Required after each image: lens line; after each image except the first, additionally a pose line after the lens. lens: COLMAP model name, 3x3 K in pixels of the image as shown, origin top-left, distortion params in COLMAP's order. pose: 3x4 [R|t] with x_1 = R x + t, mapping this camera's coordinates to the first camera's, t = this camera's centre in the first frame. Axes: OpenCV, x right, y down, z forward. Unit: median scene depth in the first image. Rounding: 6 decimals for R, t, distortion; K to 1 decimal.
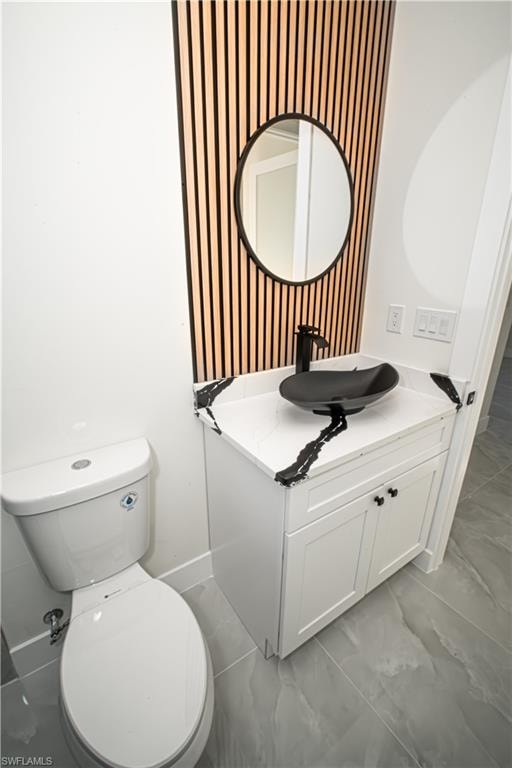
lens RADIAL K [[364.2, 0, 254.4], [0, 364.2, 369.6], [0, 0, 1]] dist [-0.000089, 0.000015]
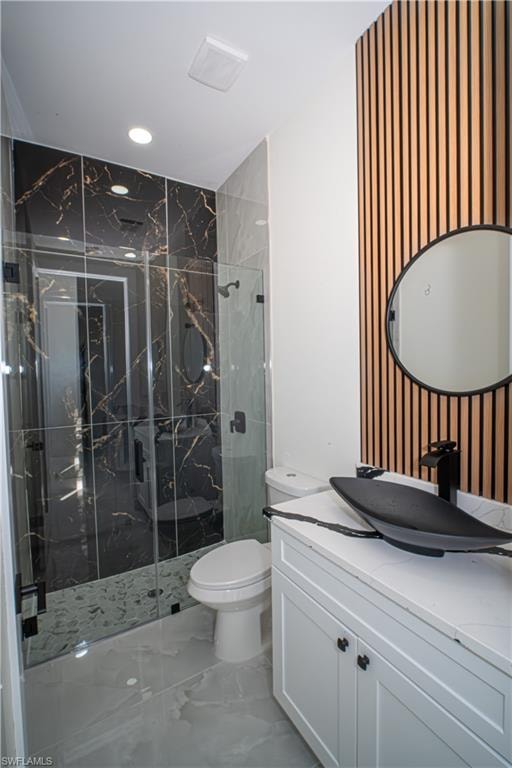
lens RADIAL K [[355.9, 0, 256.0], [0, 355.9, 384.0], [0, 0, 1]] dist [-0.012281, 0.000032]
pose [[-0.040903, 0.043244, -0.998227, 1.074180], [-0.314737, 0.947644, 0.053949, -0.171315], [0.948297, 0.316386, -0.025150, 0.622888]]
